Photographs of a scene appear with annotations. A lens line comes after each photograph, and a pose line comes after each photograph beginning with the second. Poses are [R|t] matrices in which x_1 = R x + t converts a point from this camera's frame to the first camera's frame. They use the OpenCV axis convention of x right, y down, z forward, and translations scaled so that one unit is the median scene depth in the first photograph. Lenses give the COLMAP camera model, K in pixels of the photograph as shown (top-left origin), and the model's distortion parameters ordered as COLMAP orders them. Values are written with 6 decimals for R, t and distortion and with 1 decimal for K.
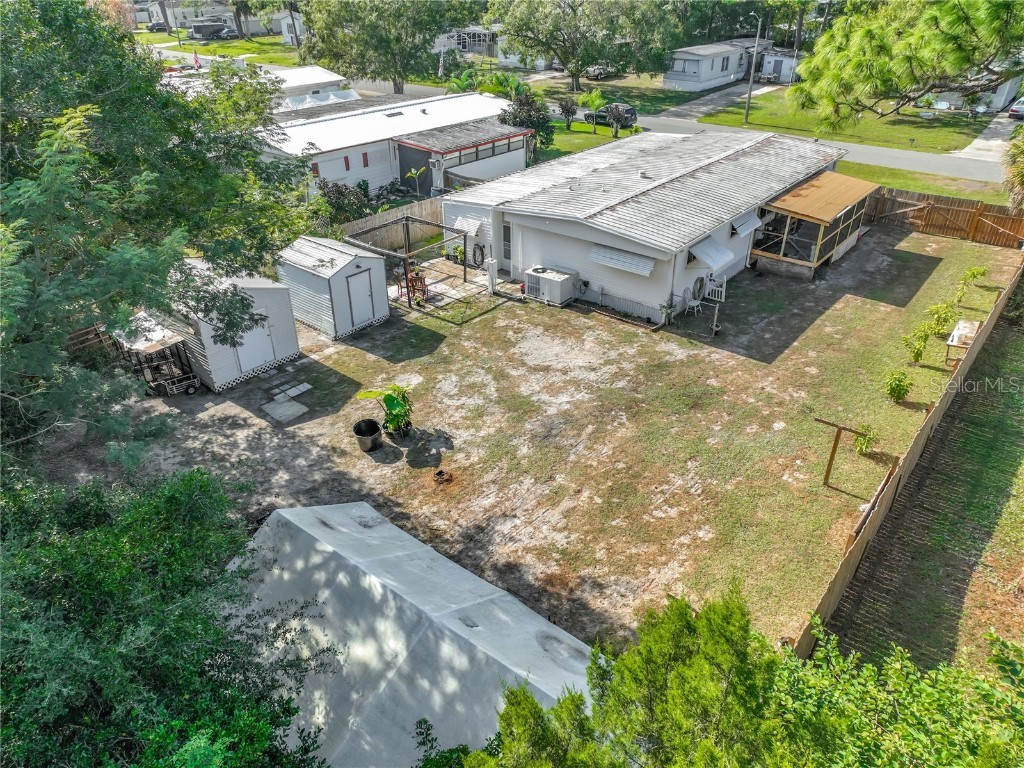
lens RADIAL K [[726.8, 0, 523.1], [0, 726.8, 389.6], [0, 0, 1]] dist [-0.005578, -0.000942]
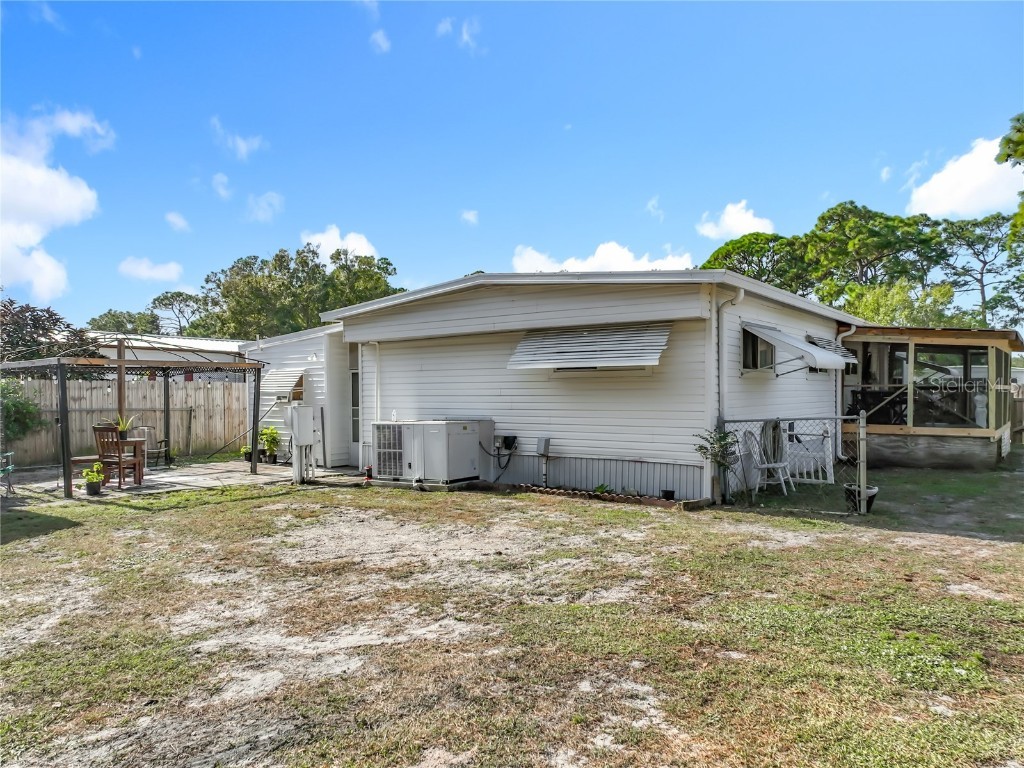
lens RADIAL K [[716.6, 0, 513.6], [0, 716.6, 398.5], [0, 0, 1]] dist [0.005525, 0.050910]
pose [[0.999631, -0.006103, 0.026480, 0.083485], [0.018562, 0.865053, -0.501336, 0.048830], [-0.019847, 0.501643, 0.864847, 0.663904]]
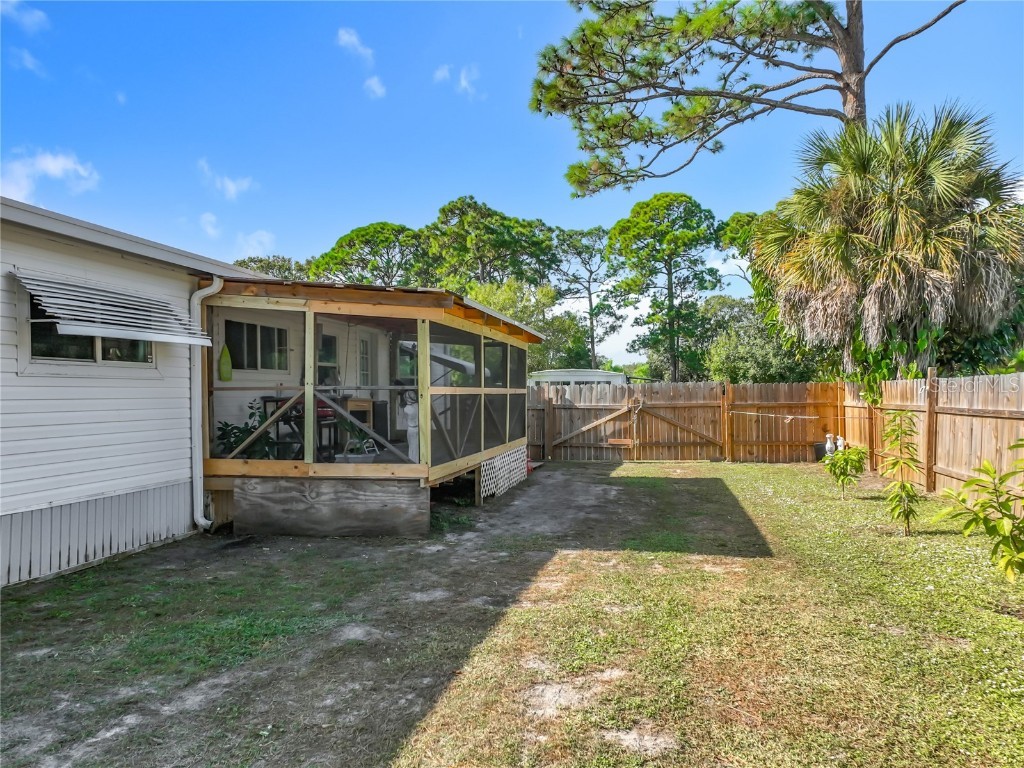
lens RADIAL K [[726.8, 0, 523.1], [0, 726.8, 389.6], [0, 0, 1]] dist [-0.005578, -0.000942]
pose [[0.889170, -0.005436, 0.457545, 0.351516], [0.239990, 0.856904, -0.456203, -0.072371], [-0.389592, 0.515448, 0.763238, 0.867207]]
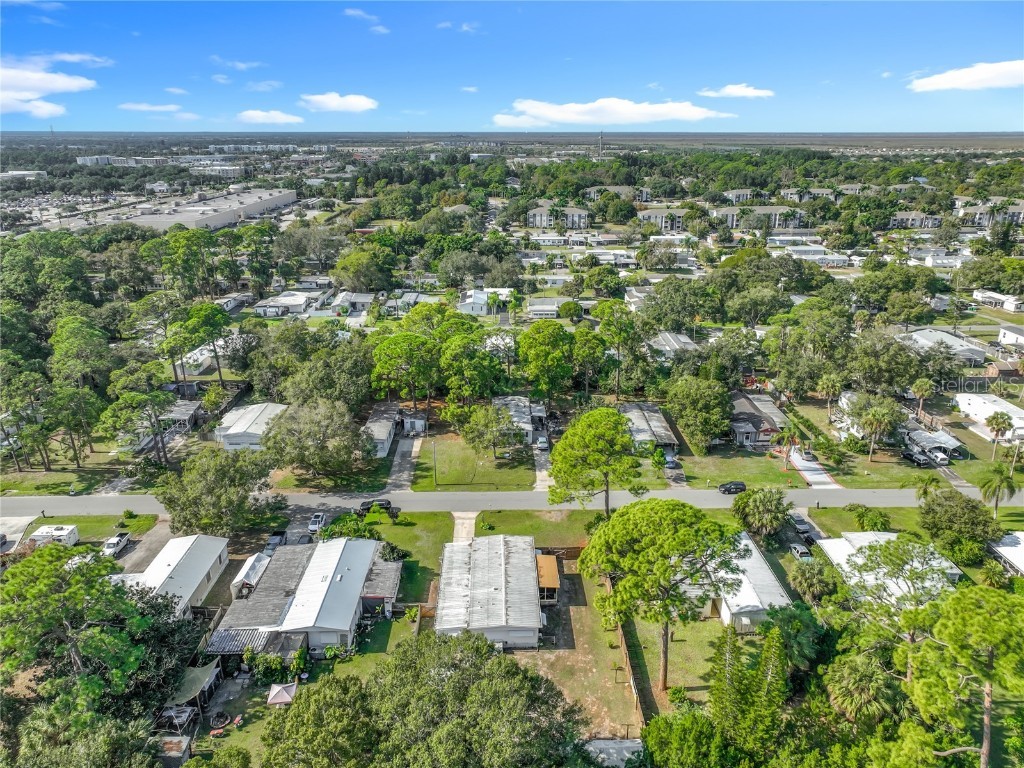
lens RADIAL K [[726.8, 0, 523.1], [0, 726.8, 389.6], [0, 0, 1]] dist [-0.005578, -0.000942]
pose [[0.760773, -0.212152, 0.613365, -1.502471], [0.324839, 0.942641, -0.076864, -0.900744], [-0.561876, 0.257721, 0.786050, -1.645553]]
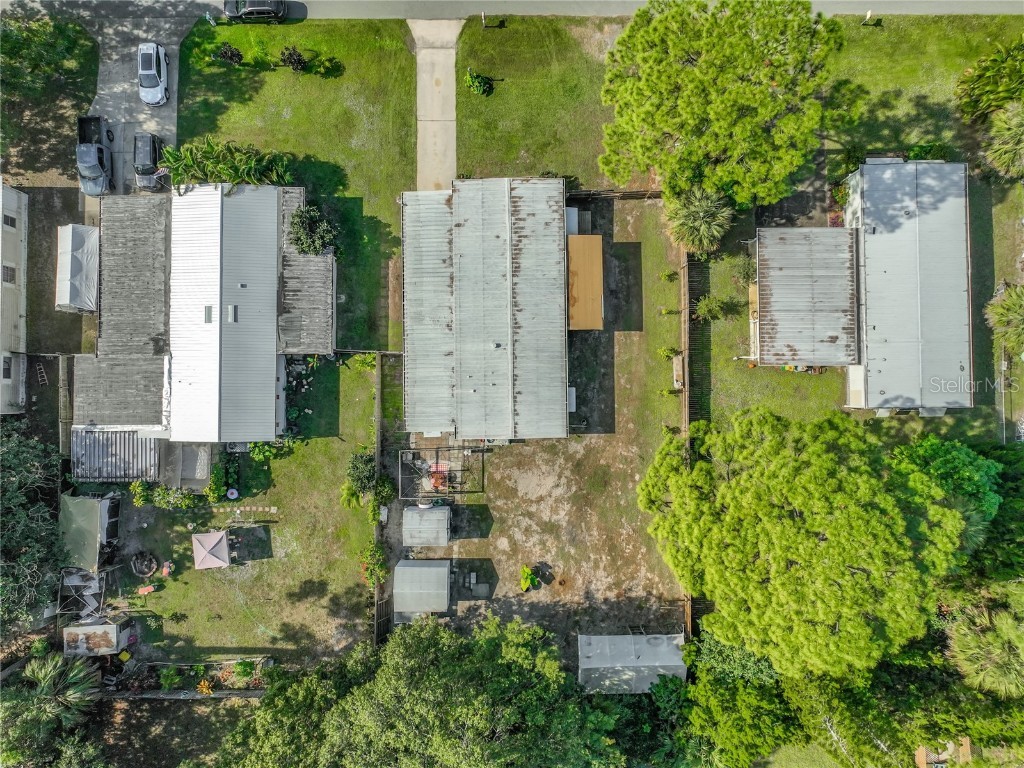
lens RADIAL K [[726.8, 0, 523.1], [0, 726.8, 389.6], [0, 0, 1]] dist [-0.005578, -0.000942]
pose [[0.776077, -0.630041, 0.027434, 0.127255], [0.308153, 0.416815, 0.855164, -1.962903], [-0.550224, -0.655220, 0.517630, 0.060477]]
